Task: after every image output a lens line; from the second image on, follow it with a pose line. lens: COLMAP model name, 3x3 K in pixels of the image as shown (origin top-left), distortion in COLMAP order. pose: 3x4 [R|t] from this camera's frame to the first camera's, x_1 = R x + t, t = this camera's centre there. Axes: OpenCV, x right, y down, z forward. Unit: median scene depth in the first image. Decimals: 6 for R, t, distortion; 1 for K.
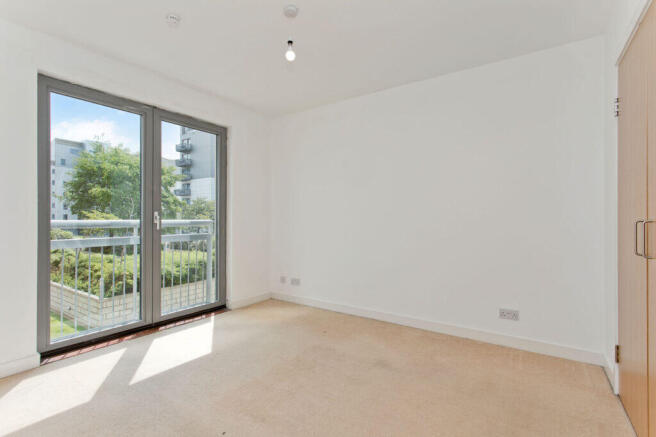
lens RADIAL K [[312.8, 0, 328.6], [0, 312.8, 222.9], [0, 0, 1]] dist [0.002756, -0.000053]
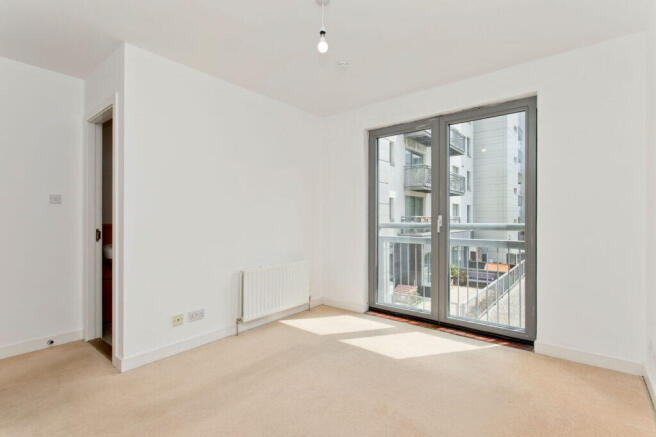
lens RADIAL K [[312.8, 0, 329.5], [0, 312.8, 215.4], [0, 0, 1]] dist [0.002756, -0.000053]
pose [[-0.077857, -0.011503, -0.996898, 0.082999], [-0.012342, 0.999868, -0.010574, -0.003002], [0.996888, 0.011481, -0.077989, 0.113954]]
